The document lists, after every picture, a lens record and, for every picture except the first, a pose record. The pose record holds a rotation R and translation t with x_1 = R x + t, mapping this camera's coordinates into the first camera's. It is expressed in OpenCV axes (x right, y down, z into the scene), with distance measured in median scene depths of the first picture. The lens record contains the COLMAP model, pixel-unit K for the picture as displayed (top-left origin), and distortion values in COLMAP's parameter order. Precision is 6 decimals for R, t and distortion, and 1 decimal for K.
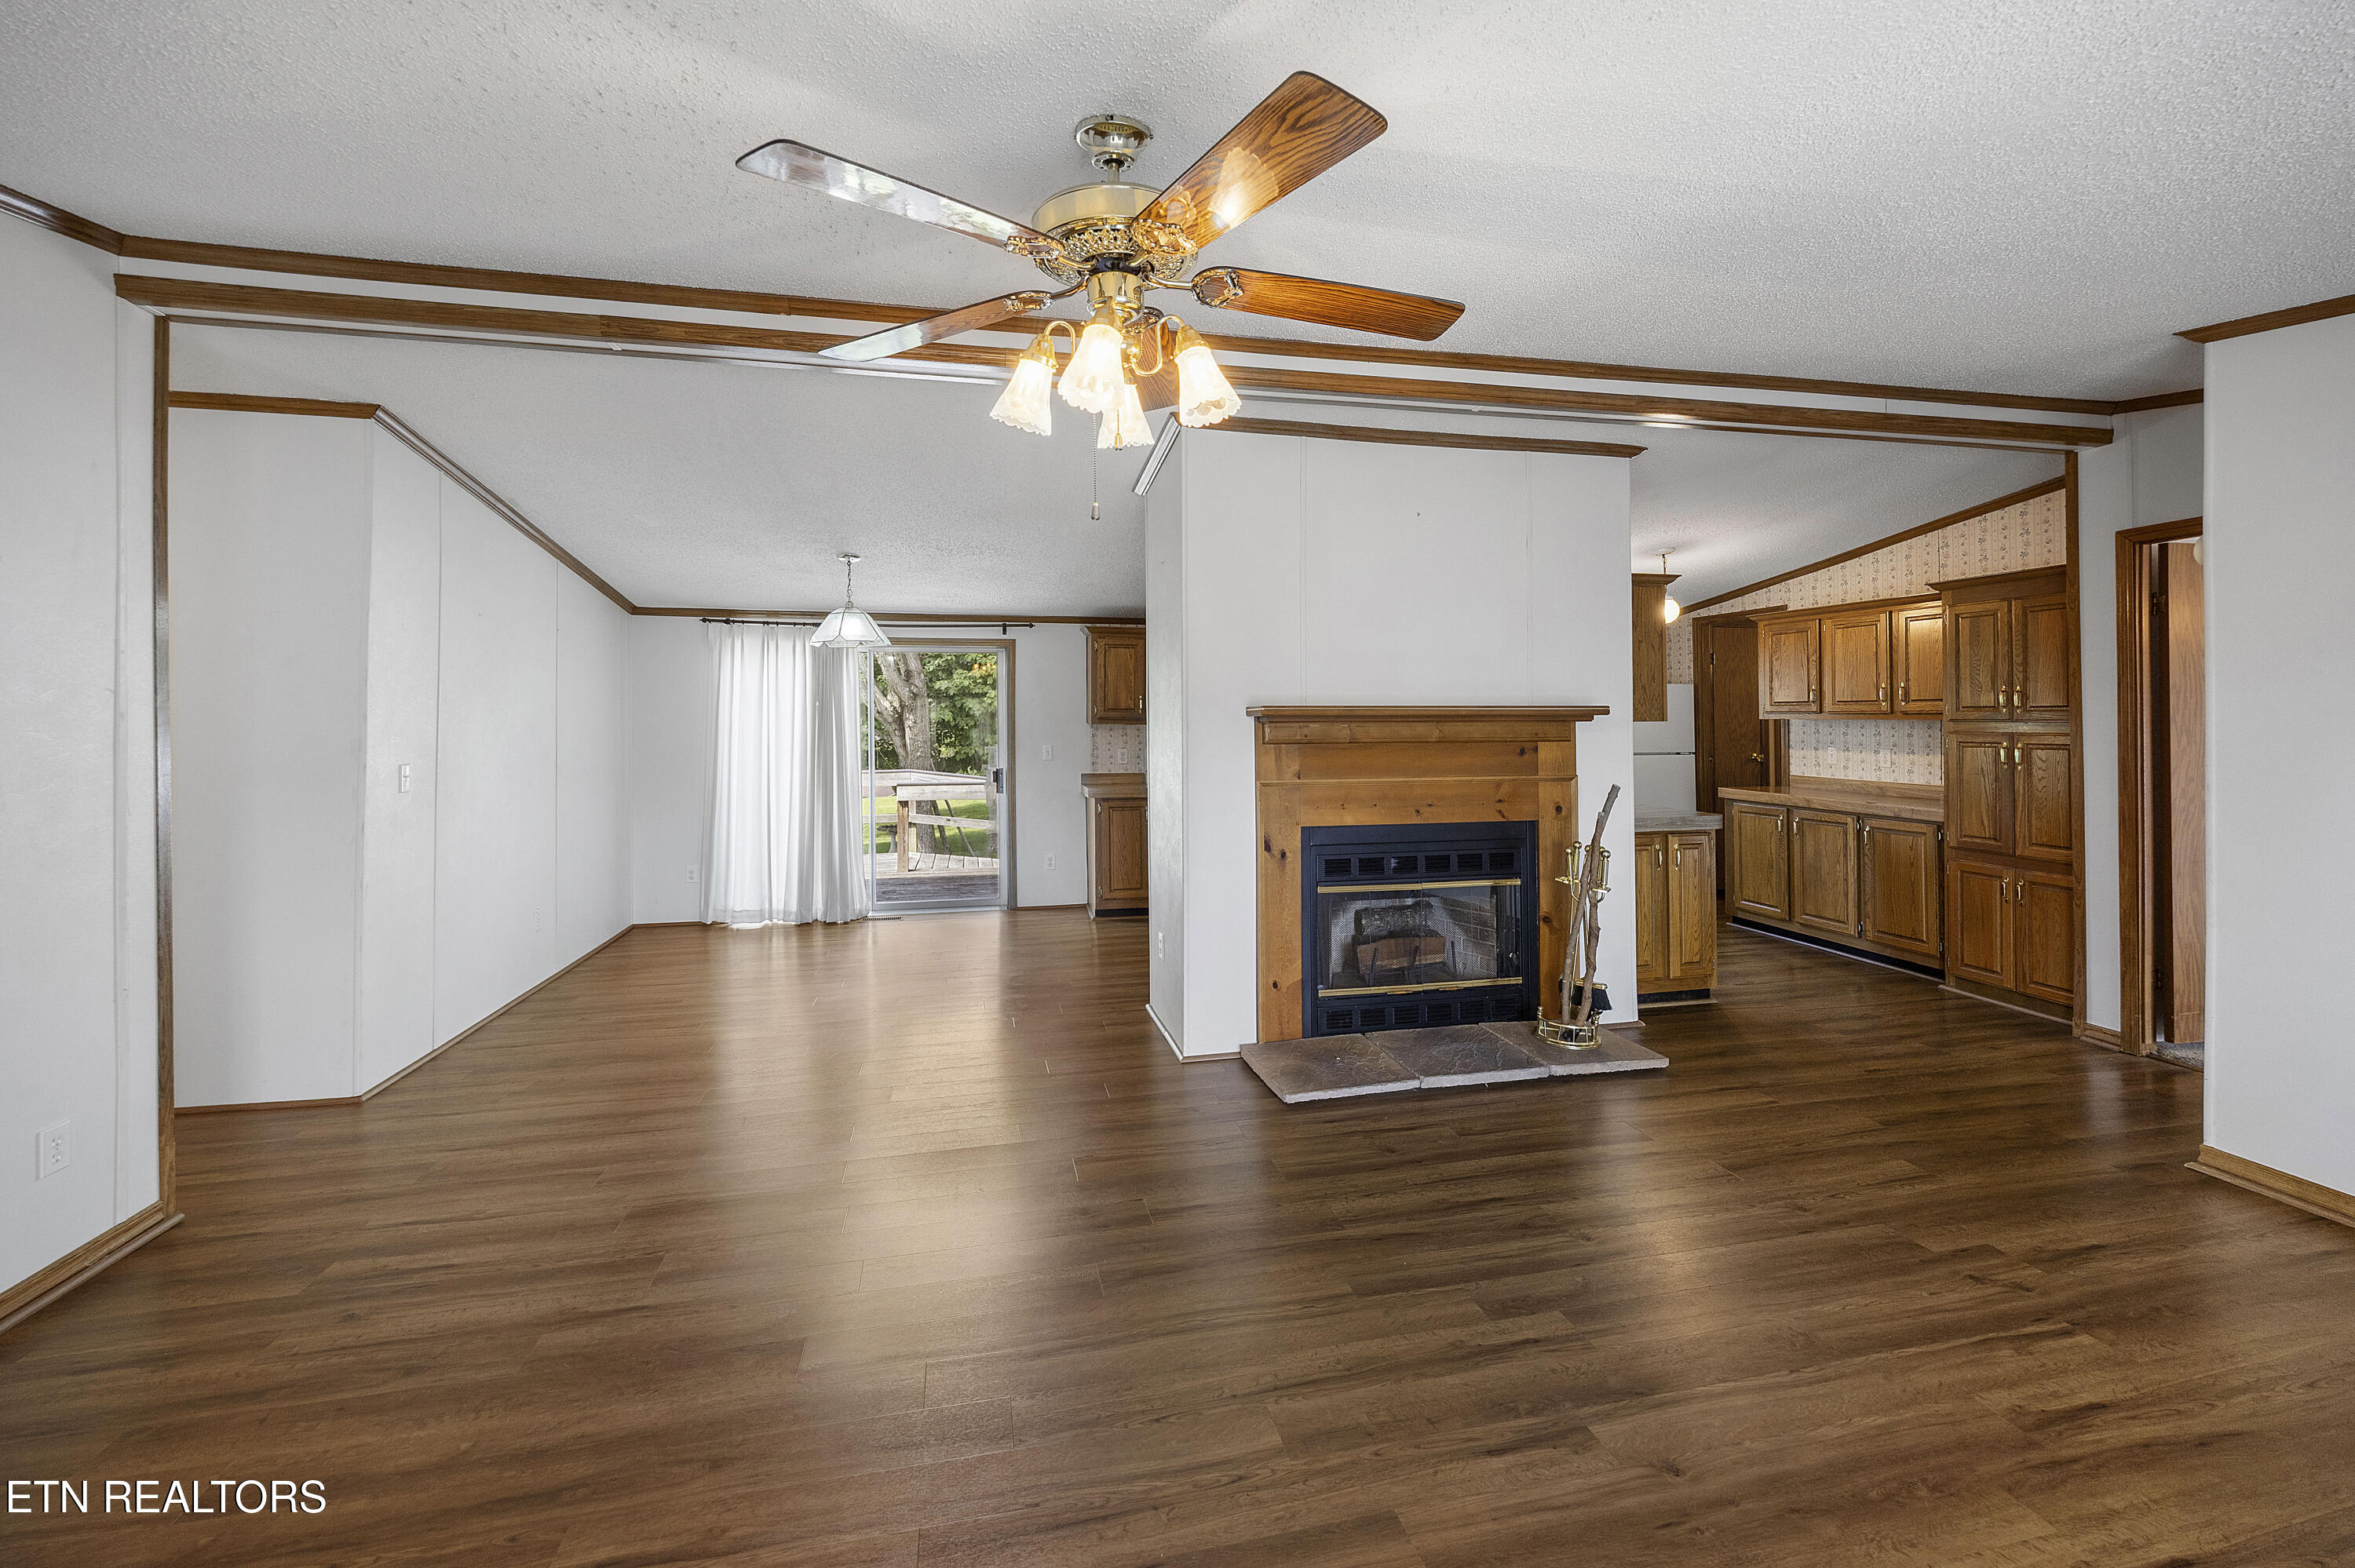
lens RADIAL K [[915.4, 0, 1234.1], [0, 915.4, 716.2], [0, 0, 1]] dist [0.000034, -0.001929]
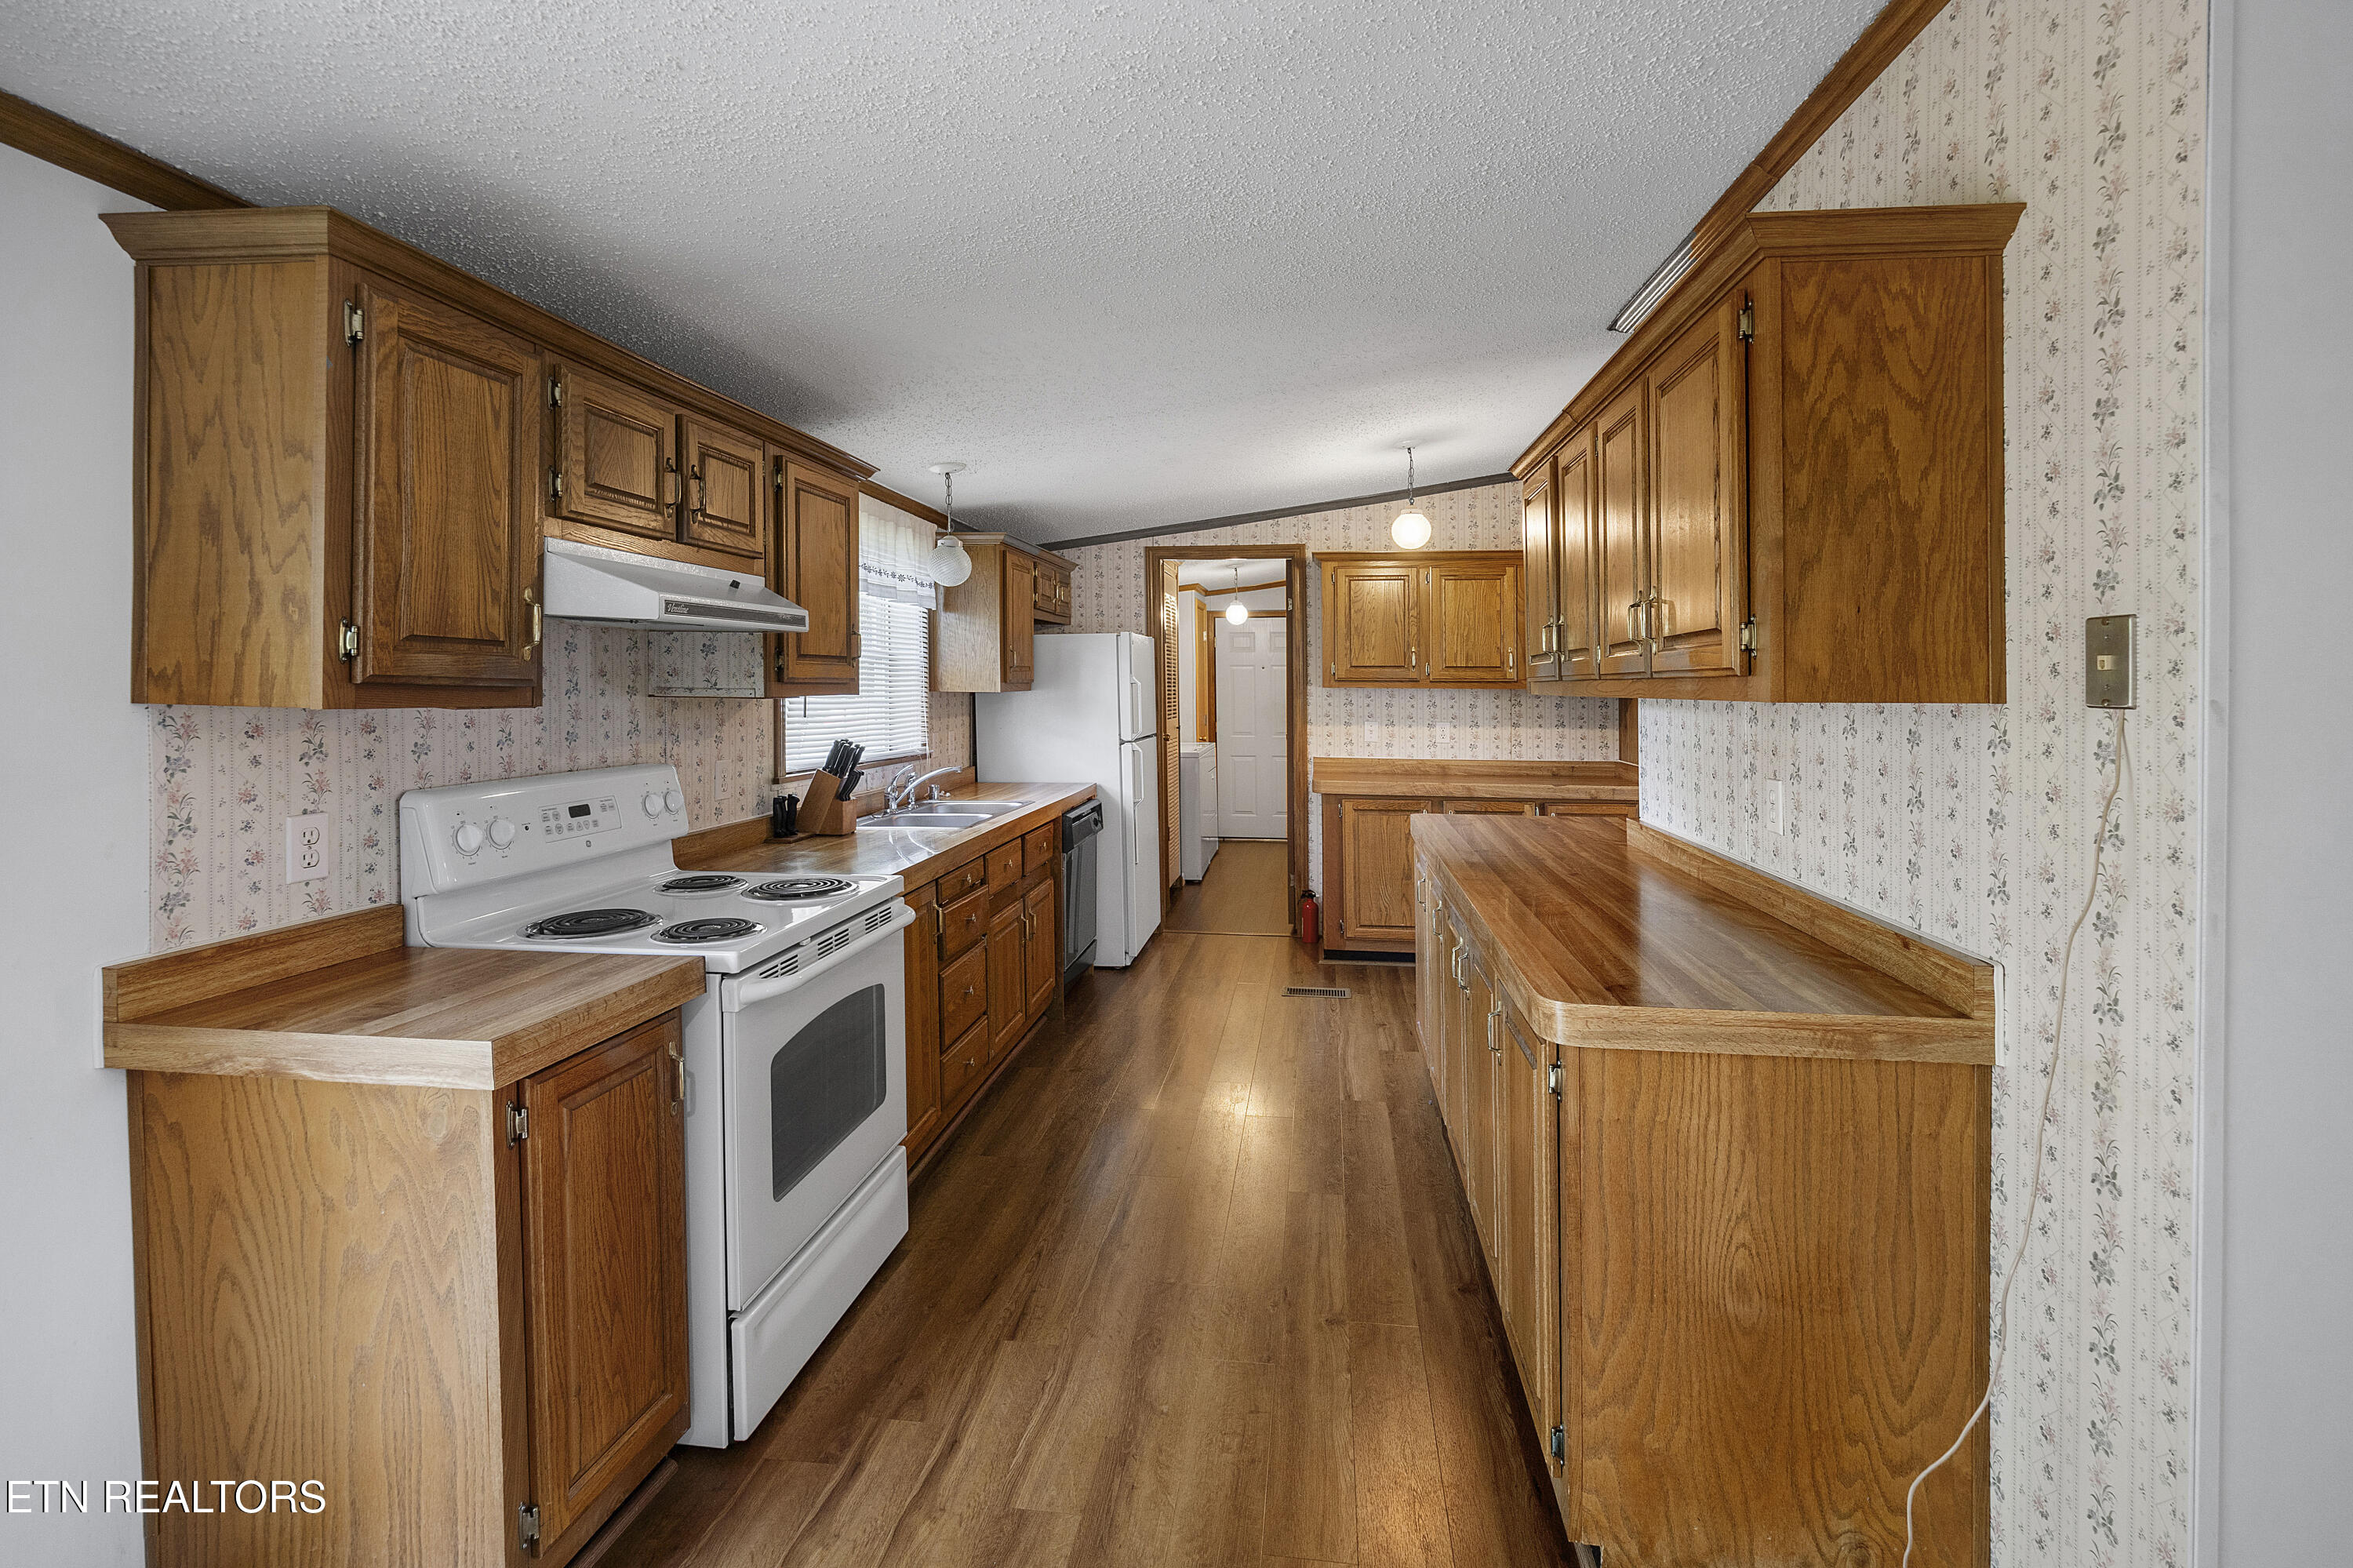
lens RADIAL K [[1070.5, 0, 1117.7], [0, 1070.5, 680.1], [0, 0, 1]] dist [-0.000419, -0.001206]
pose [[0.396077, 0.007424, 0.918187, -0.483515], [-0.006380, 0.999965, -0.005333, 0.003918], [-0.918195, -0.003746, 0.396111, 1.205006]]
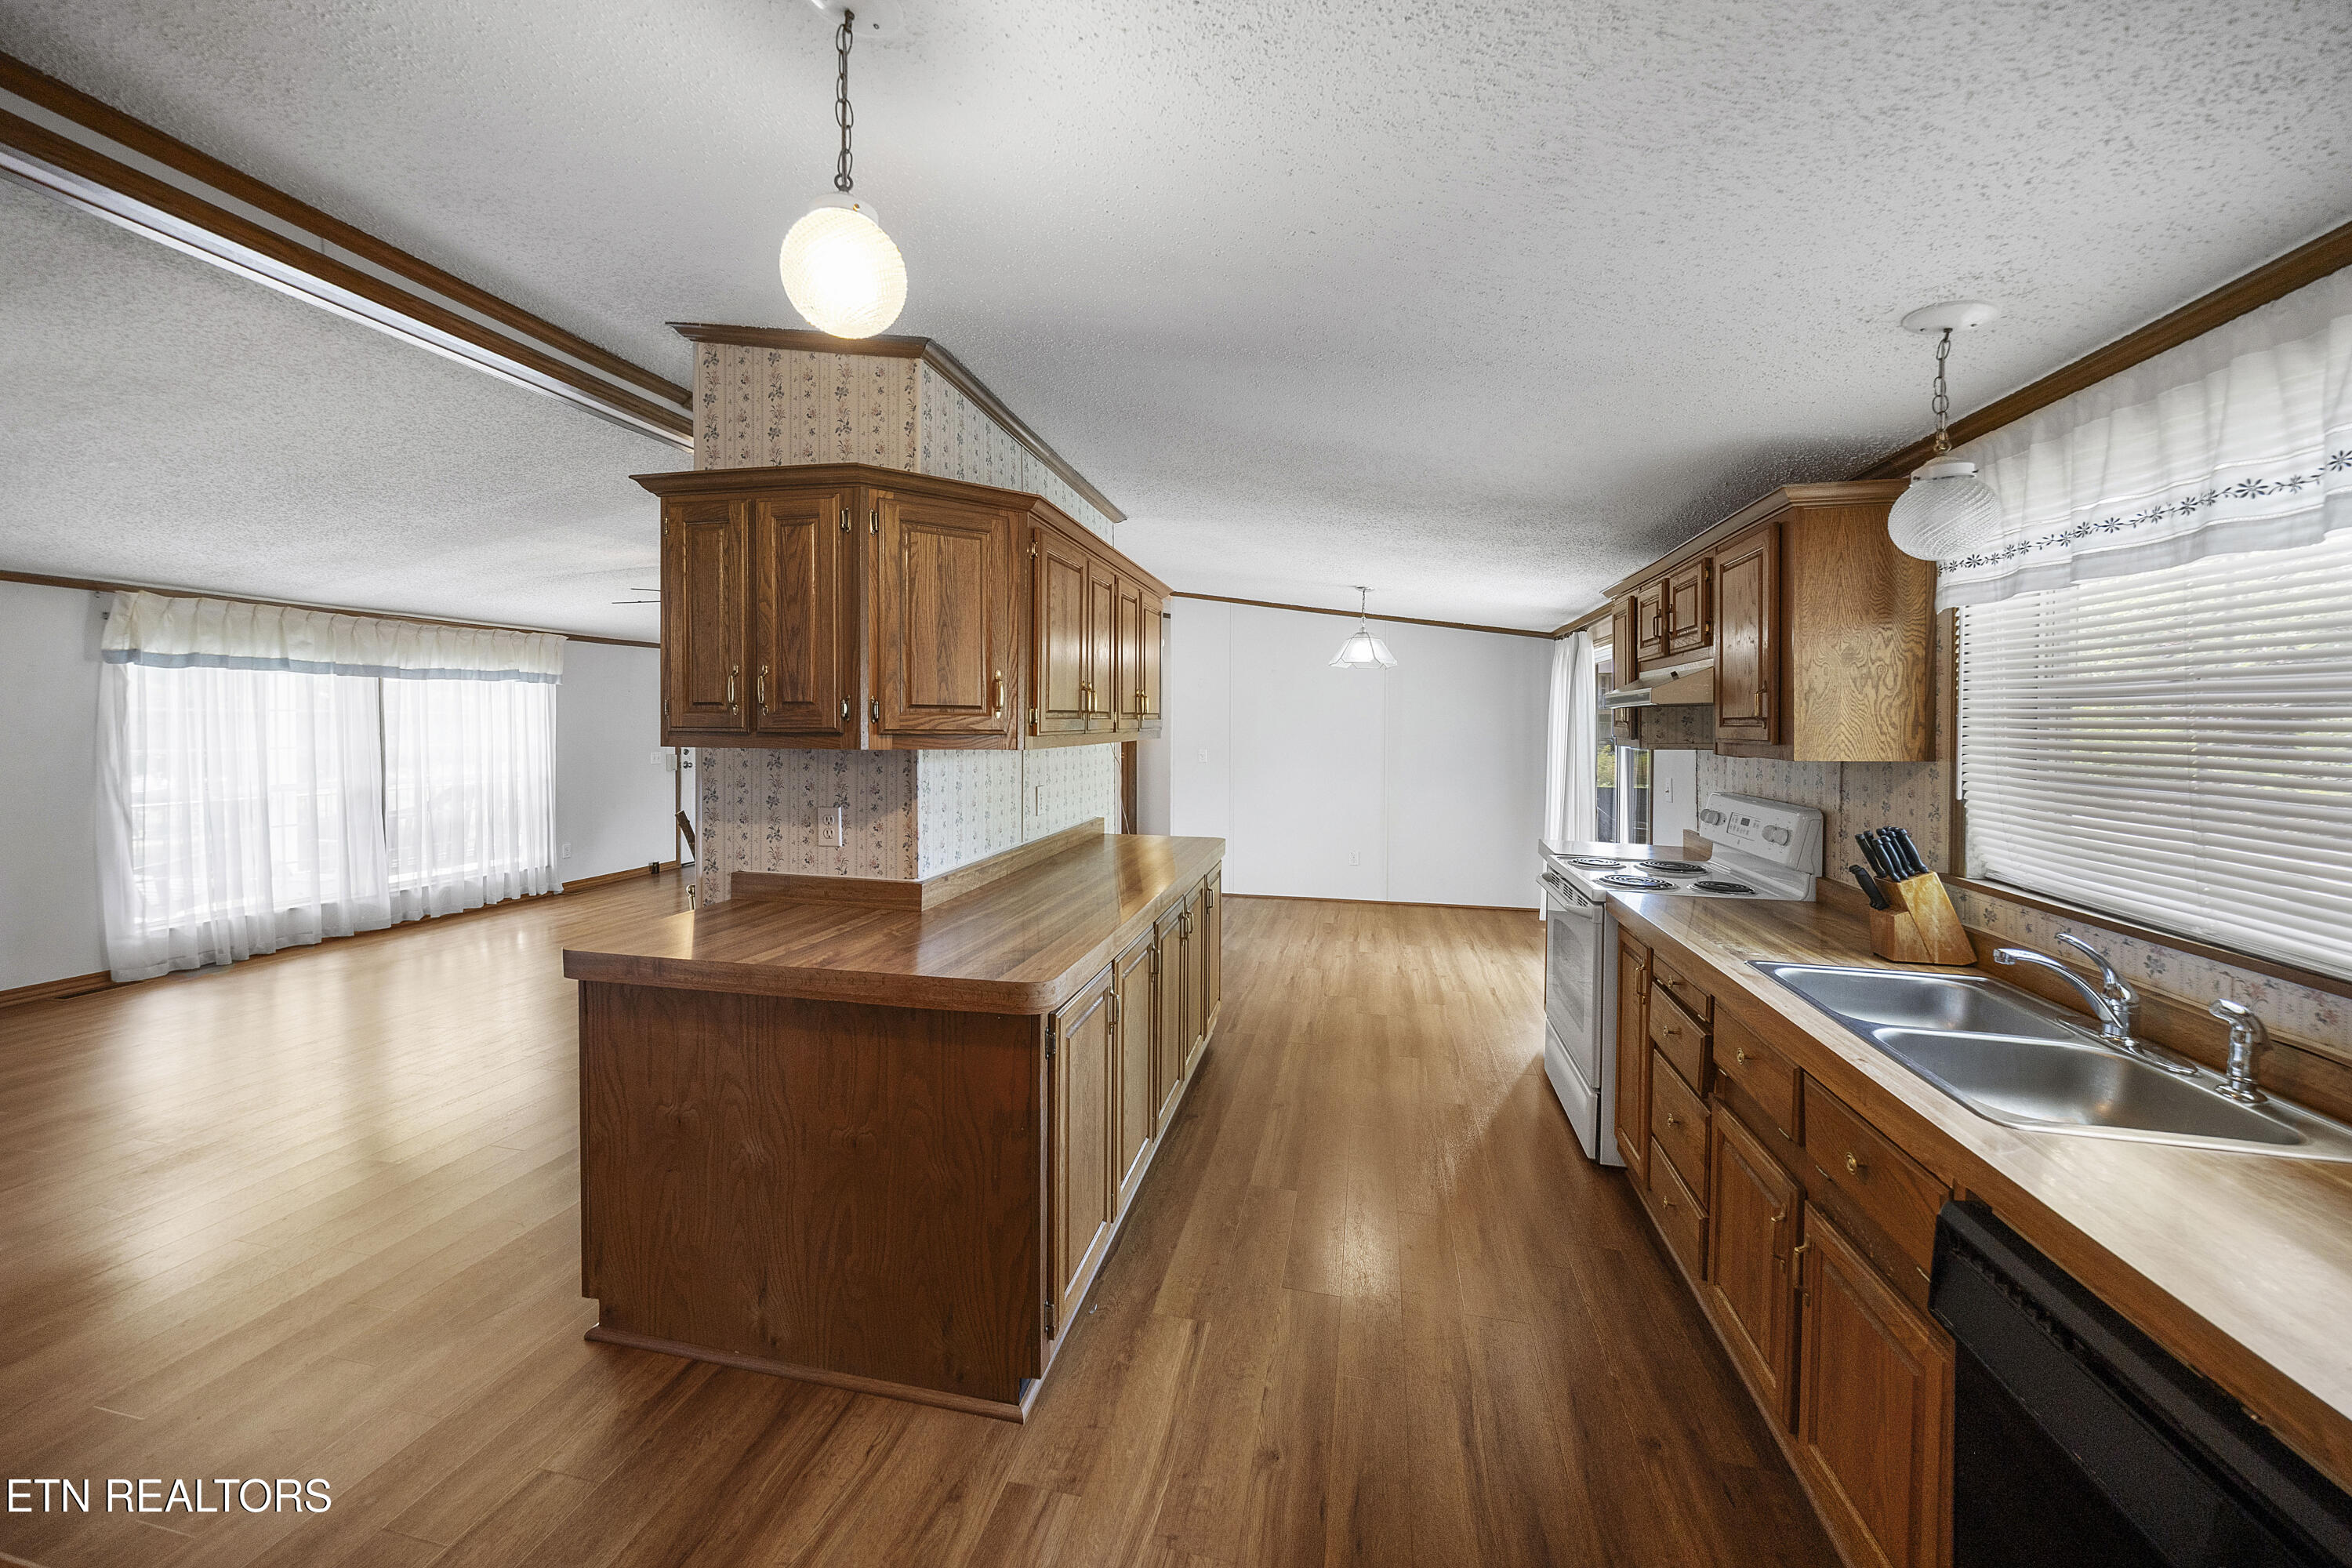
lens RADIAL K [[943.0, 0, 1189.7], [0, 943.0, 708.2], [0, 0, 1]] dist [0.016286, -0.000877]
pose [[-0.398443, -0.013247, -0.917097, 0.880265], [-0.003877, 0.999911, -0.012759, -0.011727], [0.917185, -0.001528, -0.398459, 1.584151]]
